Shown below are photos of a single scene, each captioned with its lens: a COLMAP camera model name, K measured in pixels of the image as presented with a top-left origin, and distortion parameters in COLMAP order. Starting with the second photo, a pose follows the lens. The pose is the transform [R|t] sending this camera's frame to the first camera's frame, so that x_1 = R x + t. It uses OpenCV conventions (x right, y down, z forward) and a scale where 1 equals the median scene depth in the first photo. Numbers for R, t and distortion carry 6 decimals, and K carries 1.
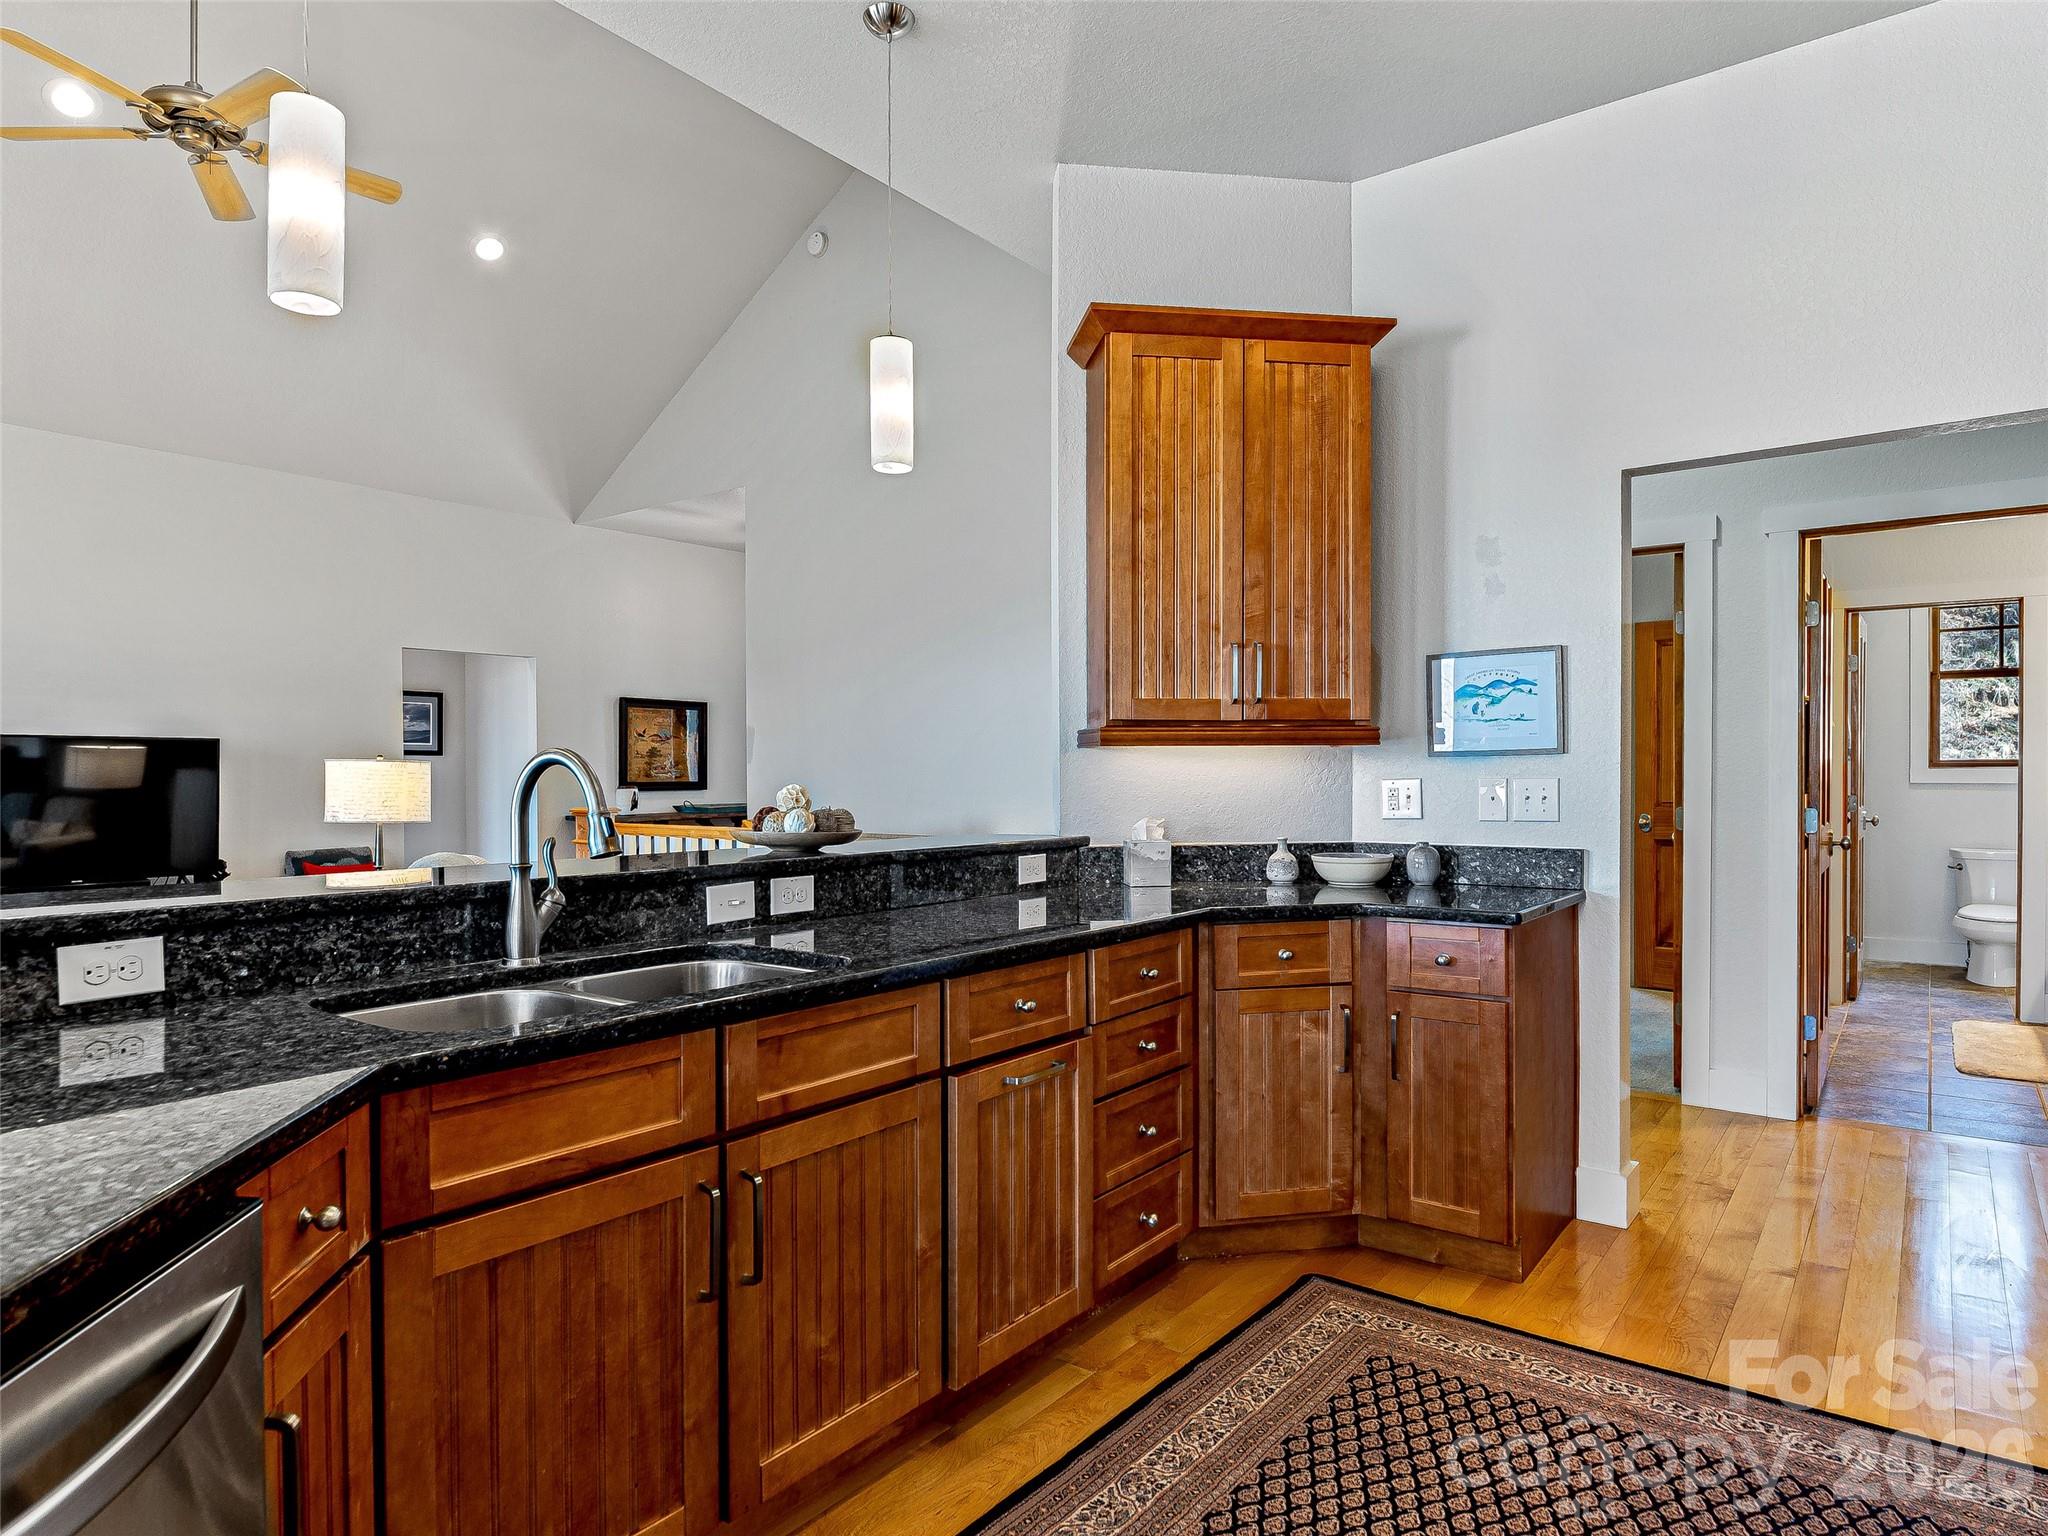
lens RADIAL K [[1197.8, 0, 1024.2], [0, 1197.8, 780.3], [0, 0, 1]] dist [-0.005347, -0.001972]
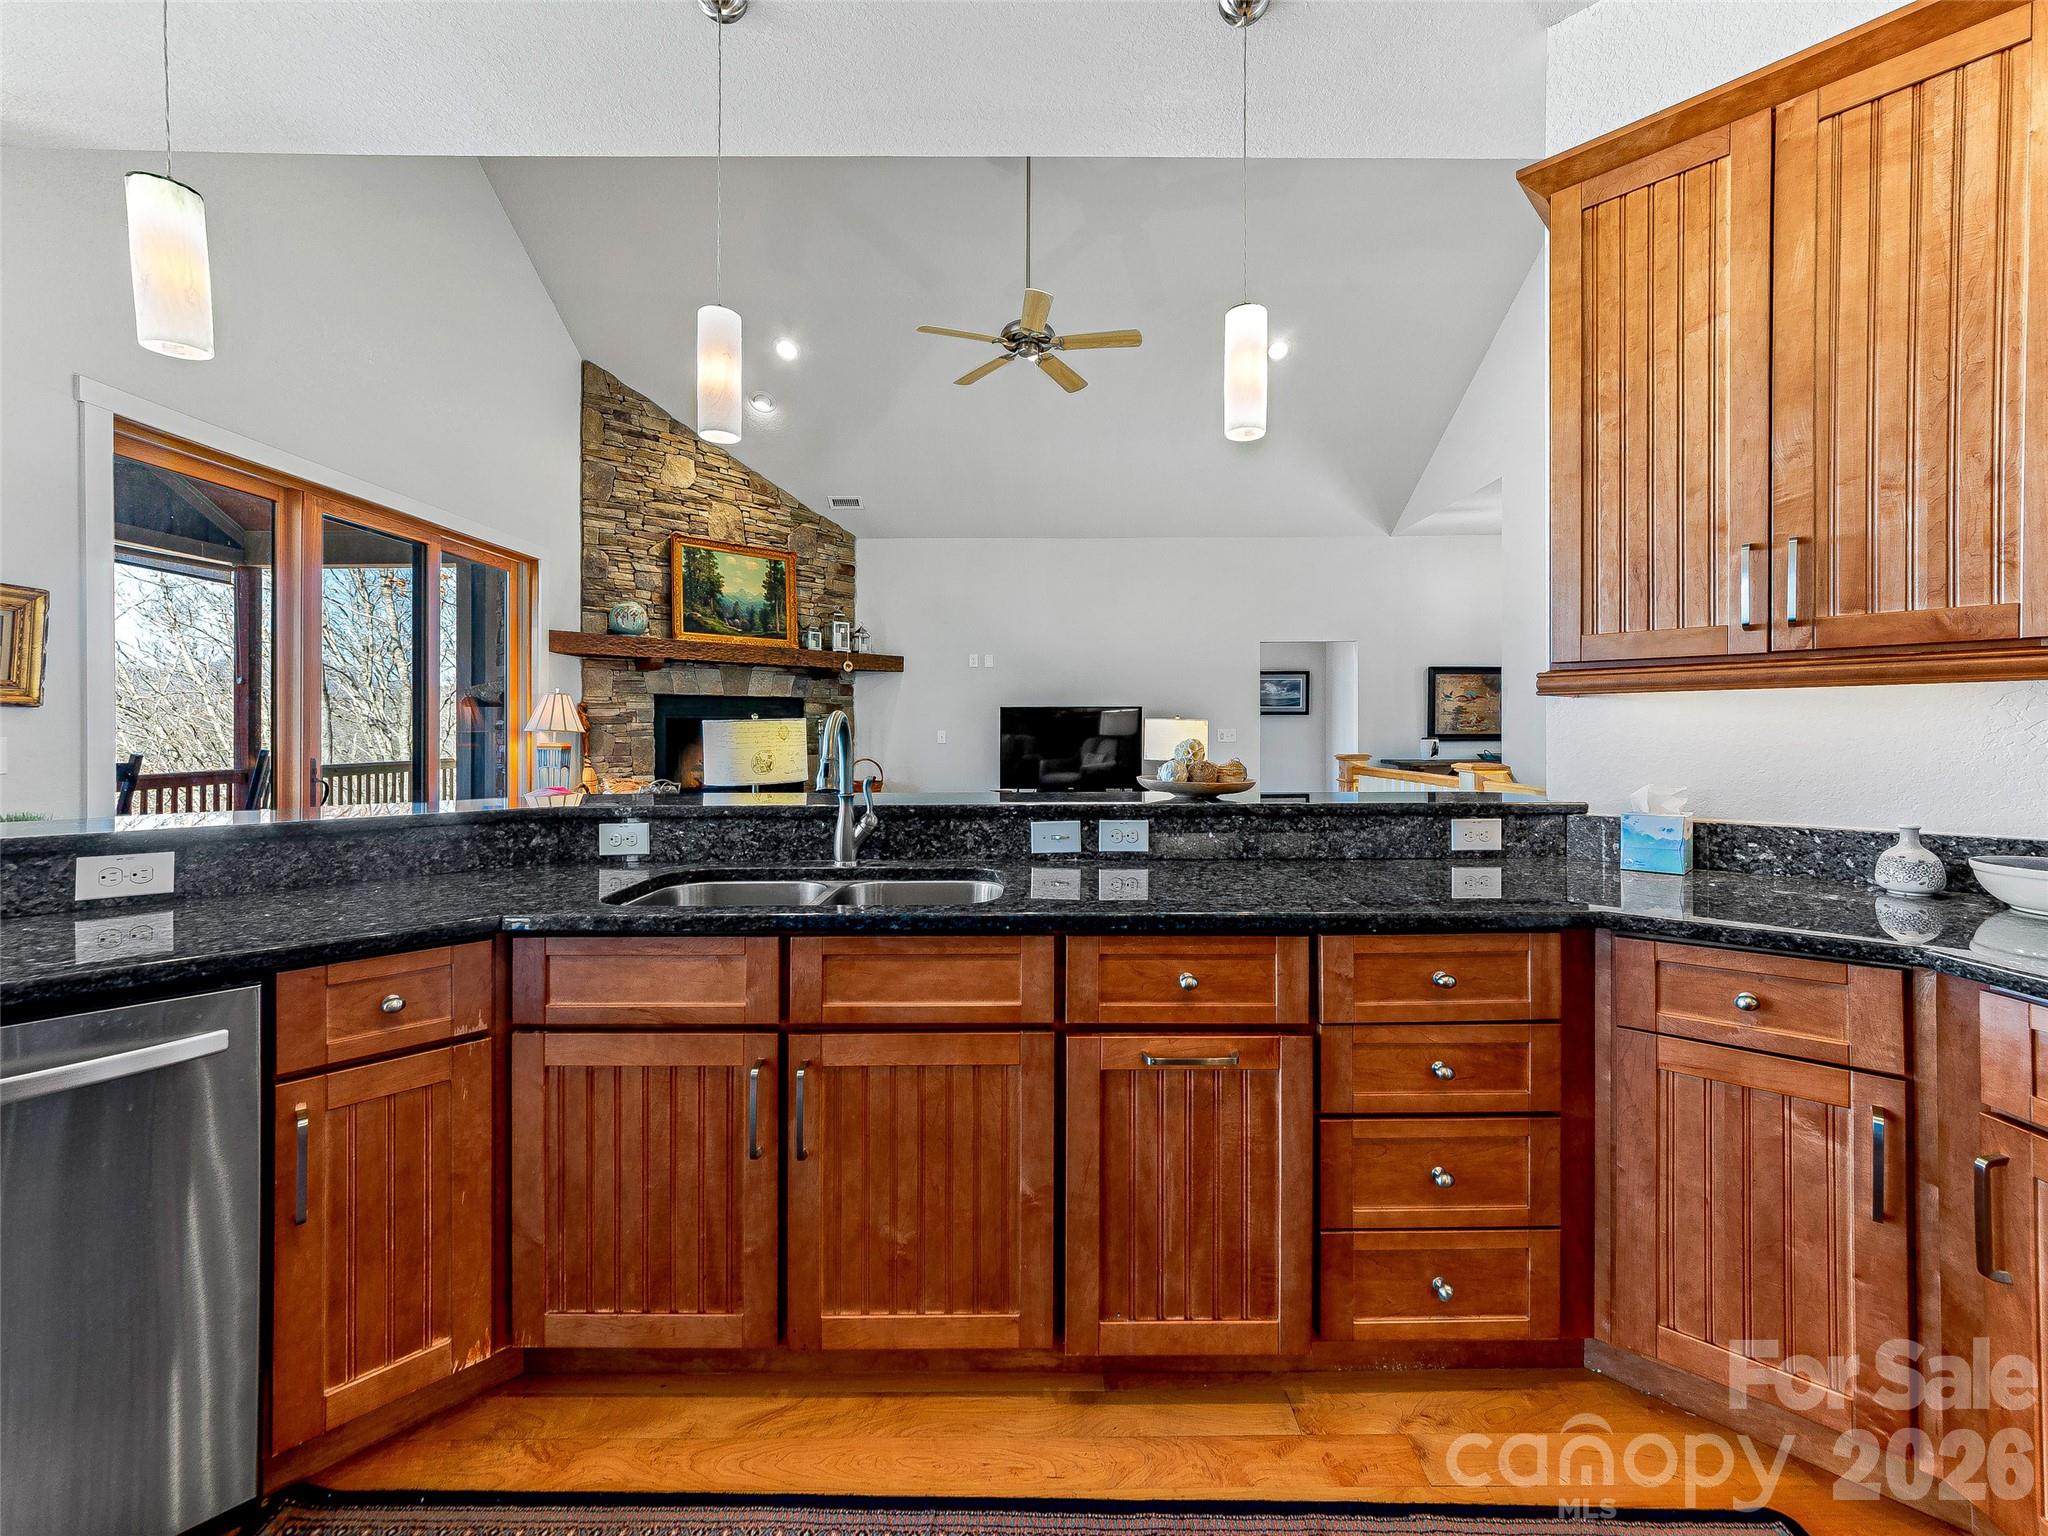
lens RADIAL K [[837.6, 0, 1037.4], [0, 837.6, 730.3], [0, 0, 1]] dist [0.002448, 0.000182]
pose [[0.613789, 0.001998, -0.789467, 0.340003], [-0.003178, 0.999995, 0.000060, -0.003532], [0.789463, 0.002472, 0.613793, 0.399018]]
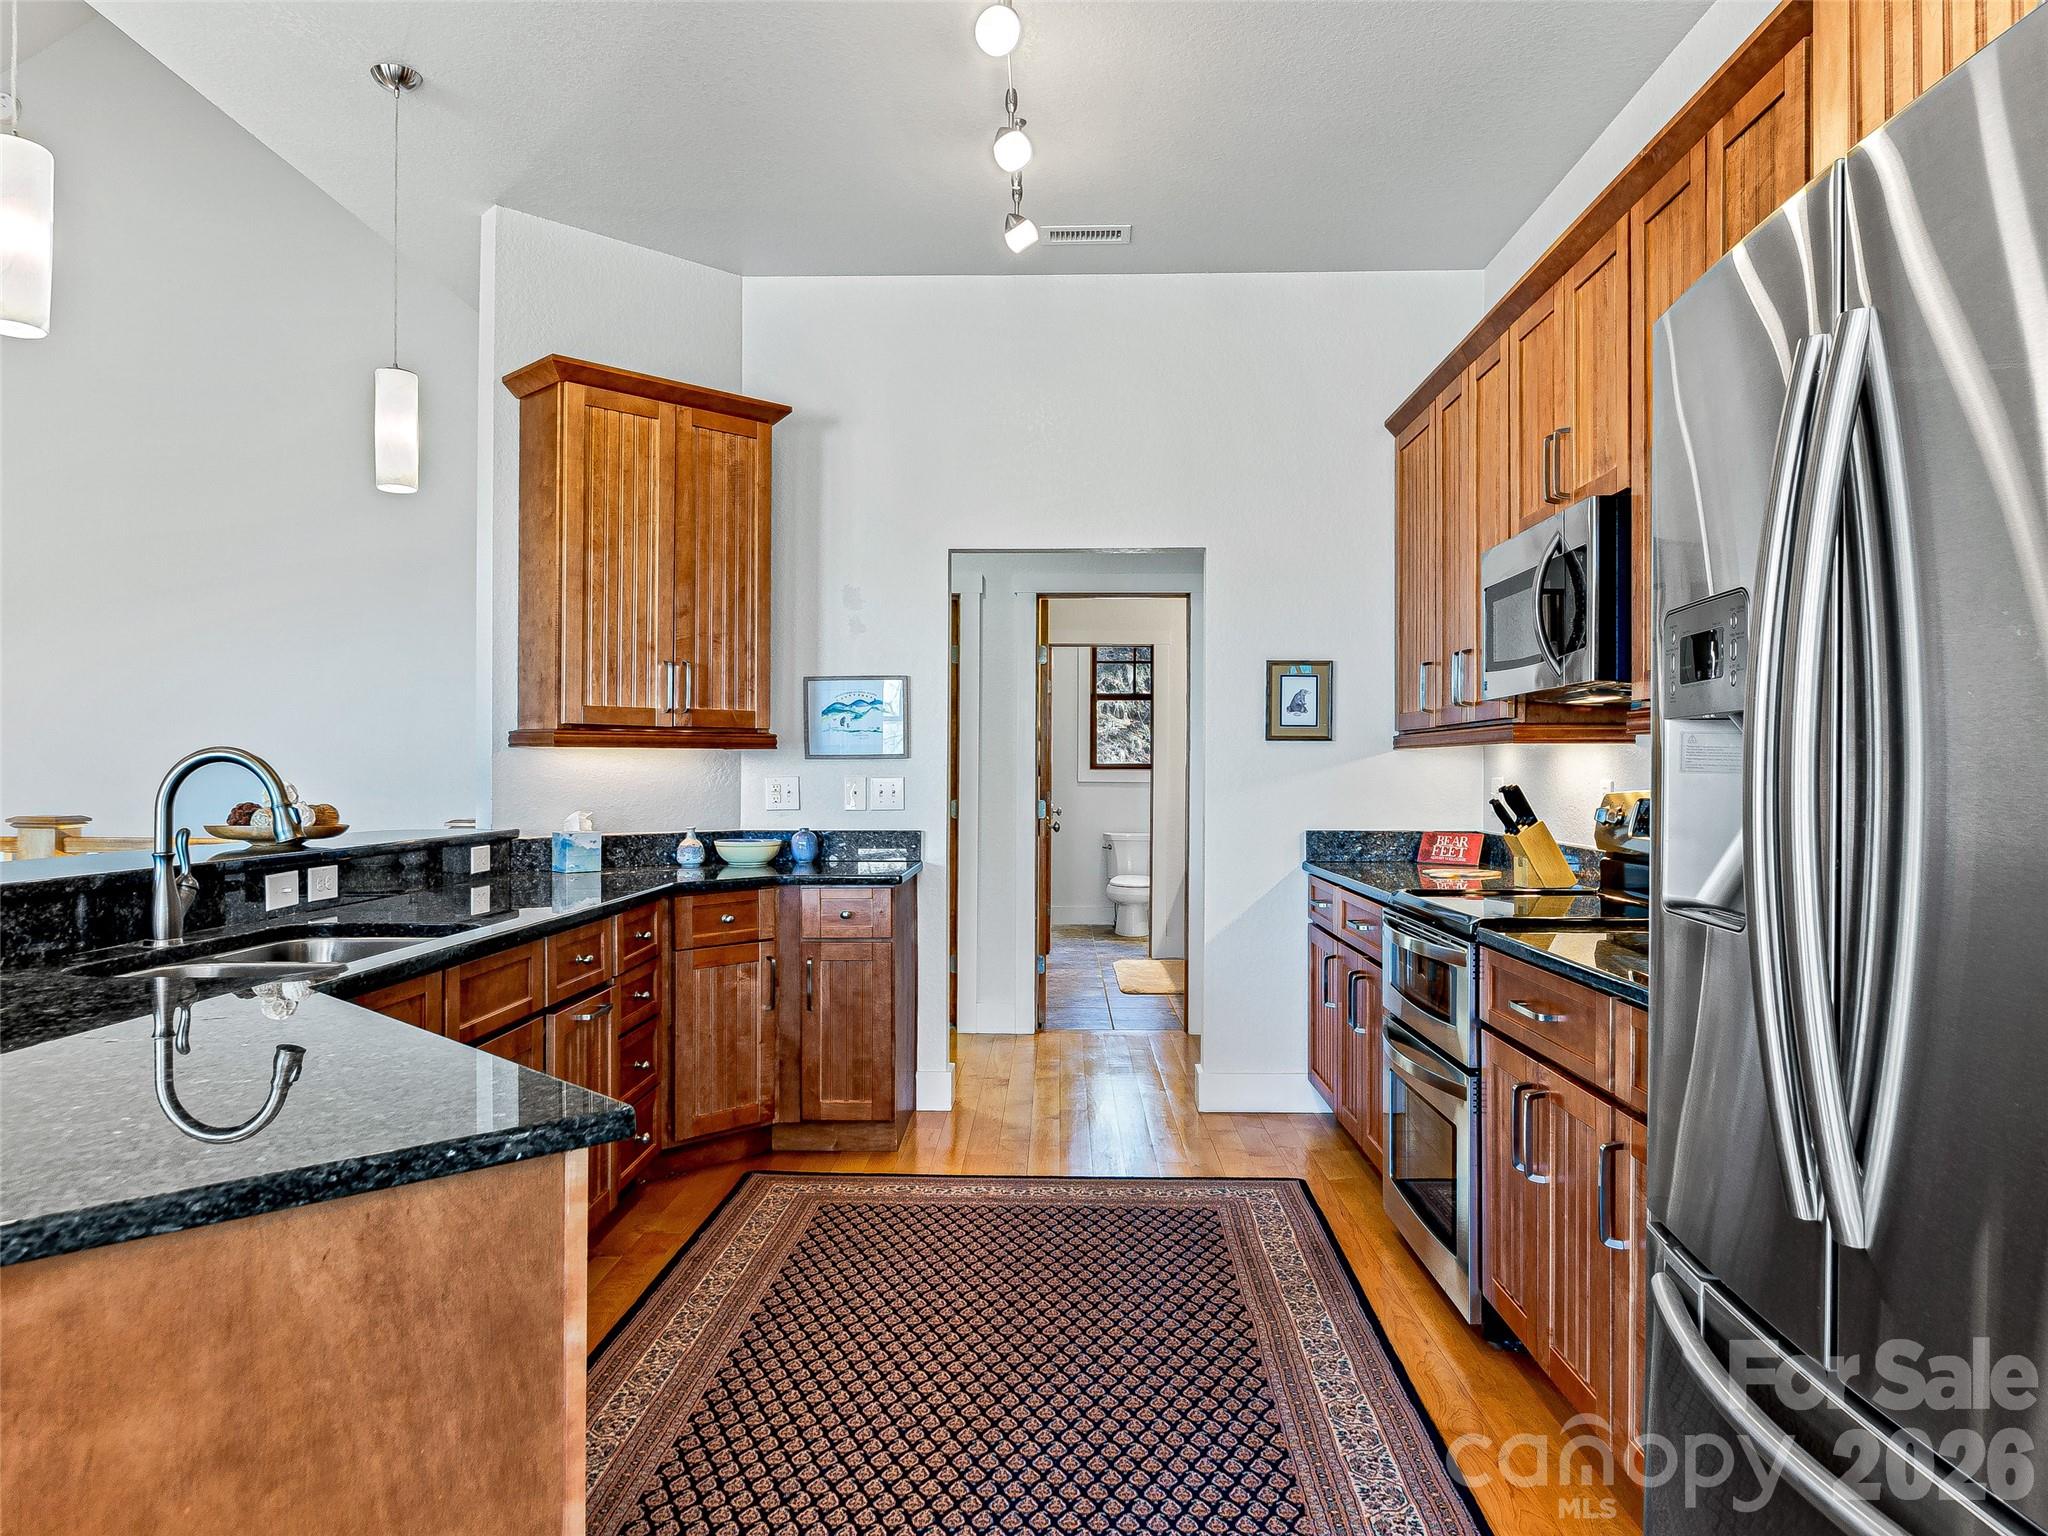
lens RADIAL K [[1358.0, 0, 1020.5], [0, 1358.0, 761.9], [0, 0, 1]] dist [-0.003078, -0.000678]
pose [[0.811985, 0.009457, 0.583602, -0.353673], [-0.002121, 0.999910, -0.013253, 0.001454], [-0.583675, 0.009523, 0.811932, -0.315283]]
